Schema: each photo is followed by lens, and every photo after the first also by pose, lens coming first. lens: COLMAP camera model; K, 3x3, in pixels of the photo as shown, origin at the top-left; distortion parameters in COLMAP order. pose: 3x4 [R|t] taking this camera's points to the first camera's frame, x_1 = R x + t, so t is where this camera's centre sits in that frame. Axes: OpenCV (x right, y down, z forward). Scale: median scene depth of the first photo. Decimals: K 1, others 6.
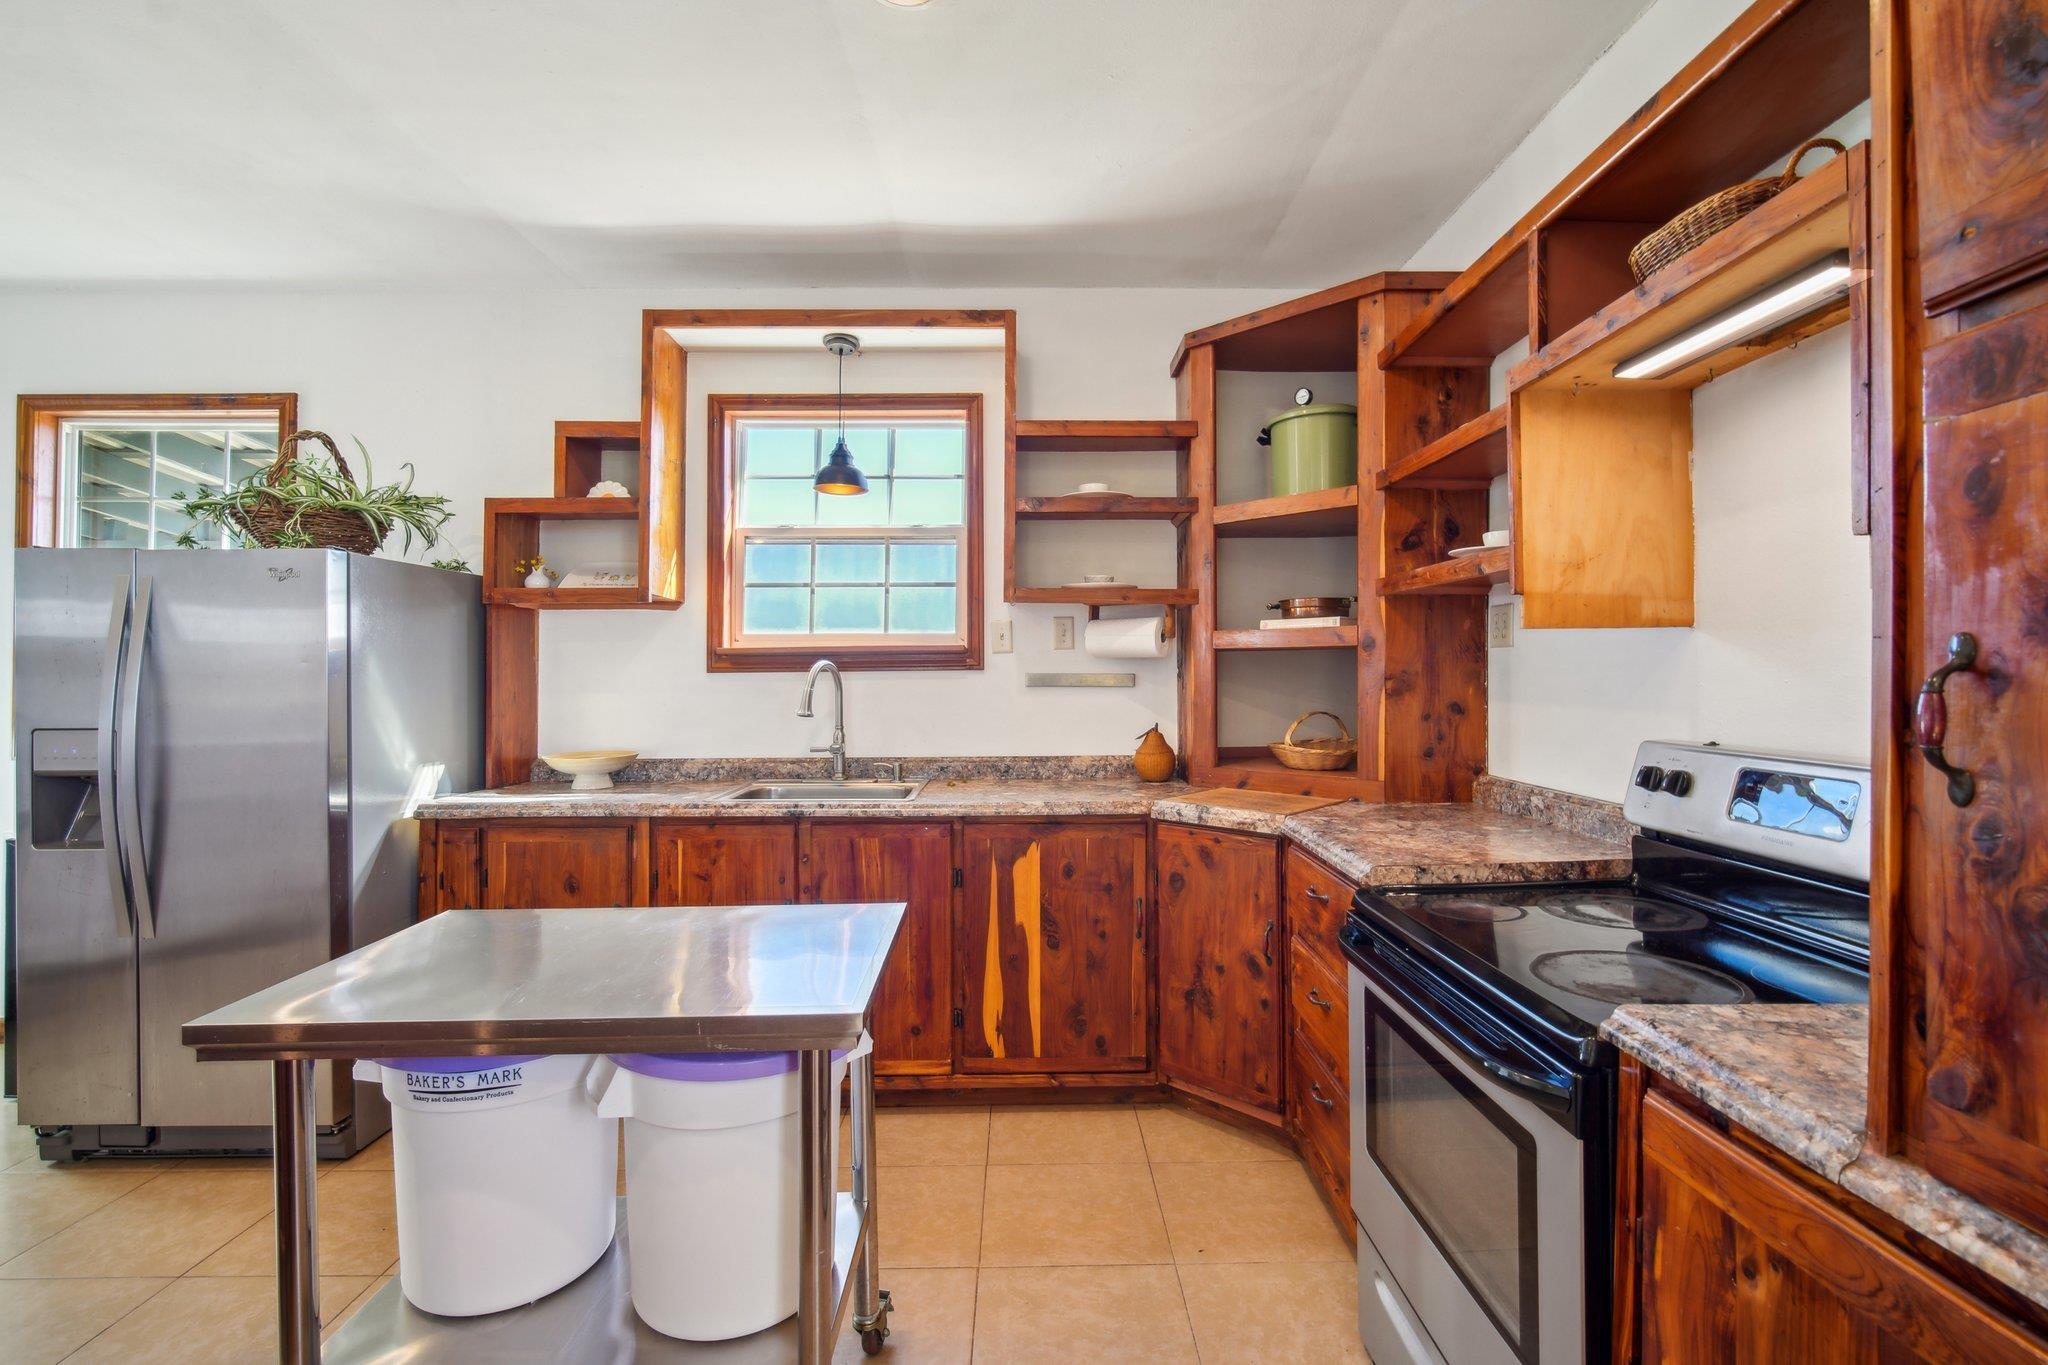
lens RADIAL K [[926.7, 0, 1035.0], [0, 926.7, 674.0], [0, 0, 1]] dist [-0.009097, 0.002906]
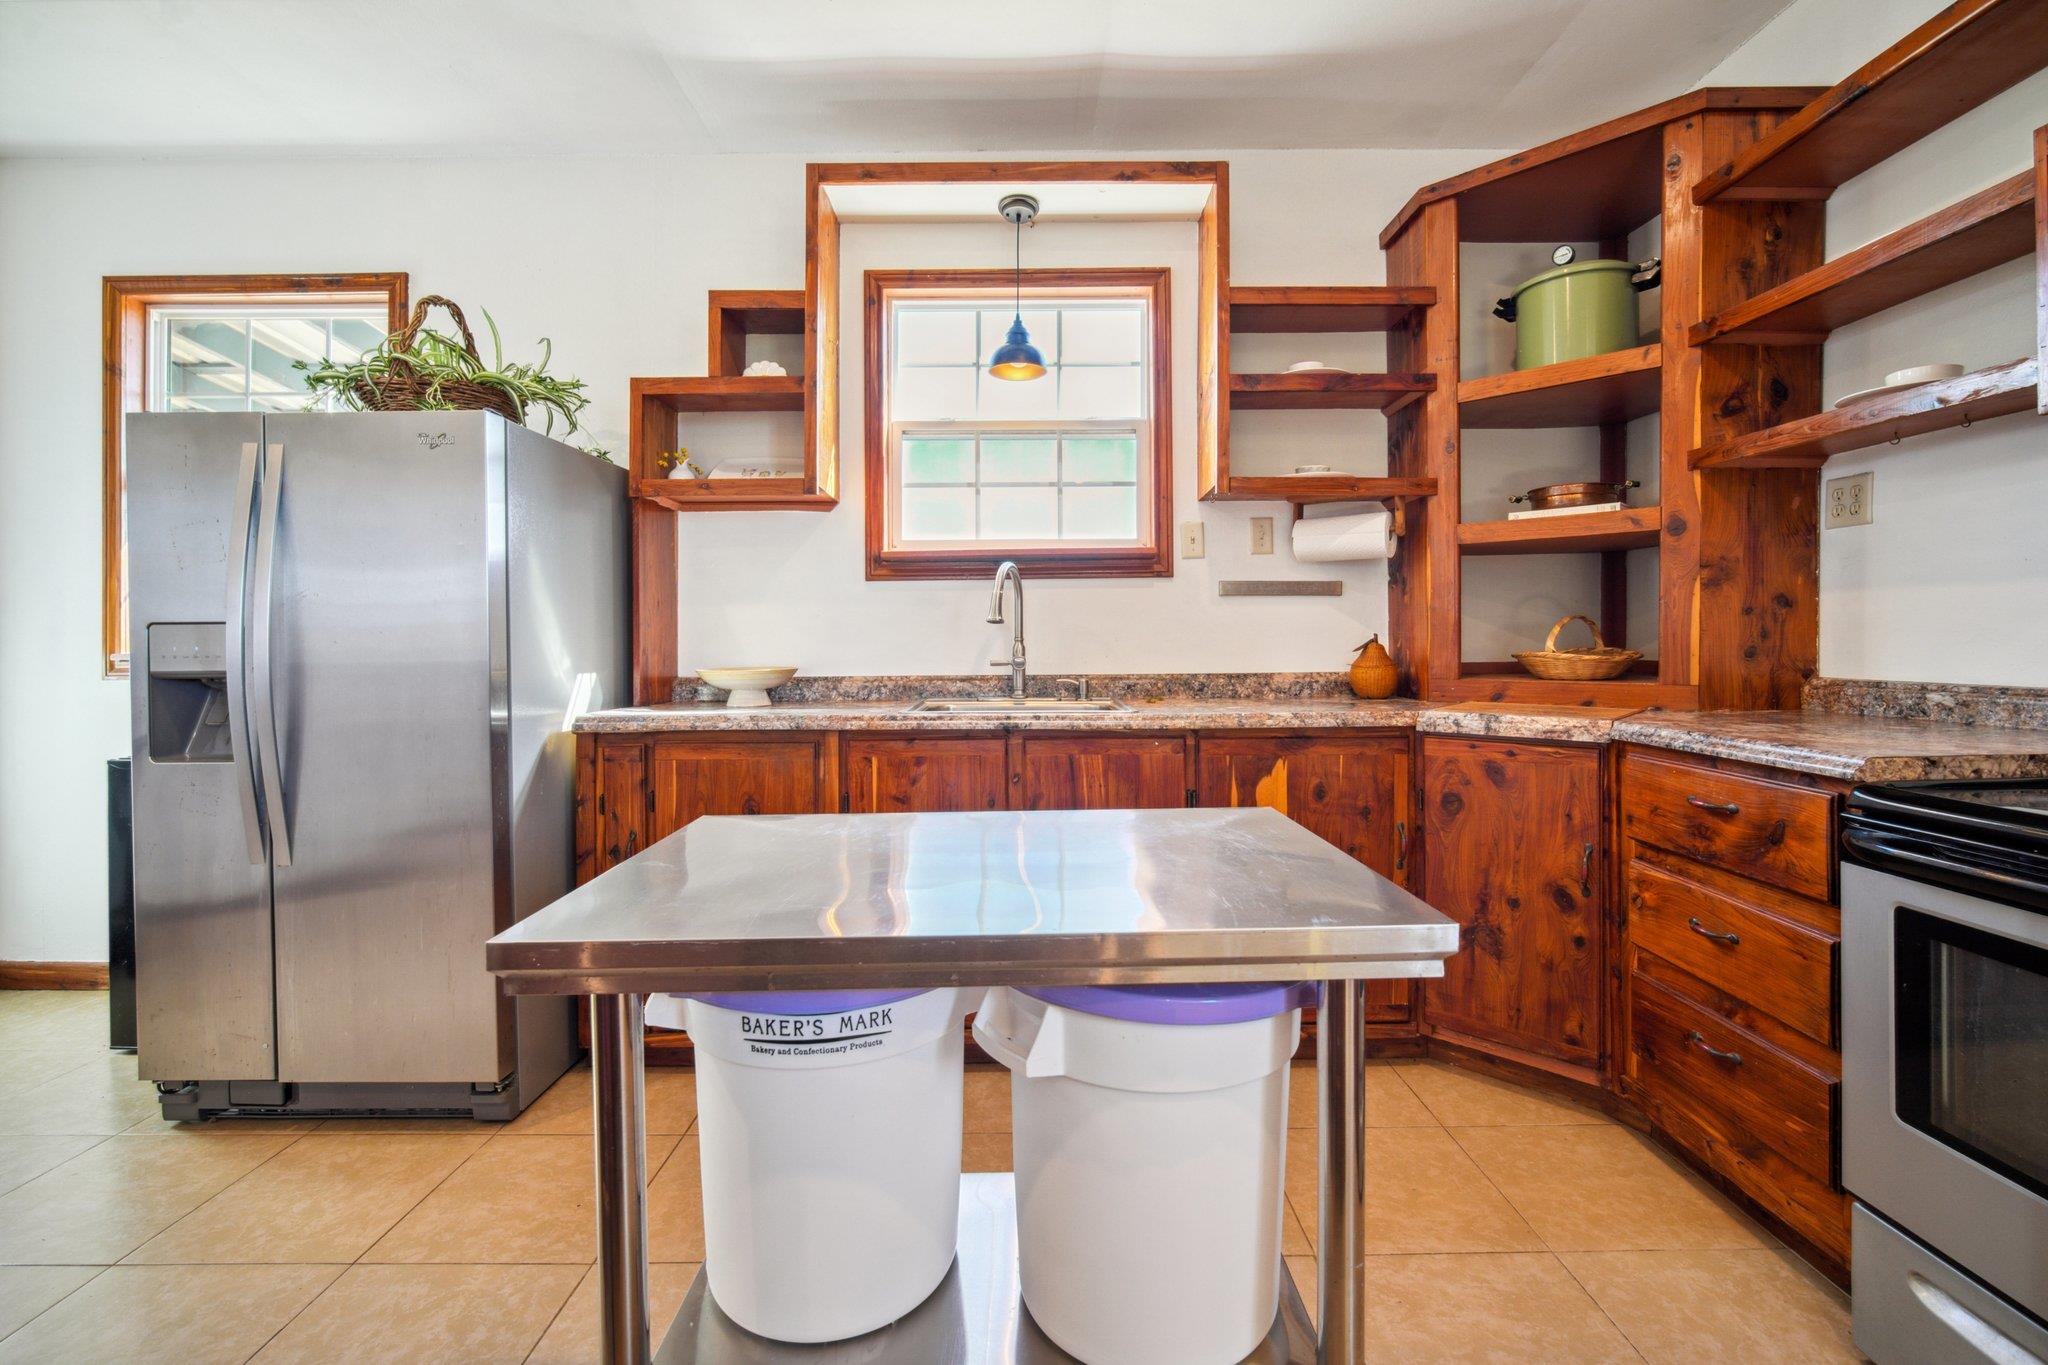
lens RADIAL K [[908.2, 0, 1027.3], [0, 908.2, 651.6], [0, 0, 1]] dist [-0.013127, 0.004616]
pose [[0.999932, -0.002675, -0.011388, -0.230388], [0.002808, 0.999928, 0.011686, 0.070682], [0.011356, -0.011718, 0.999867, 0.149158]]
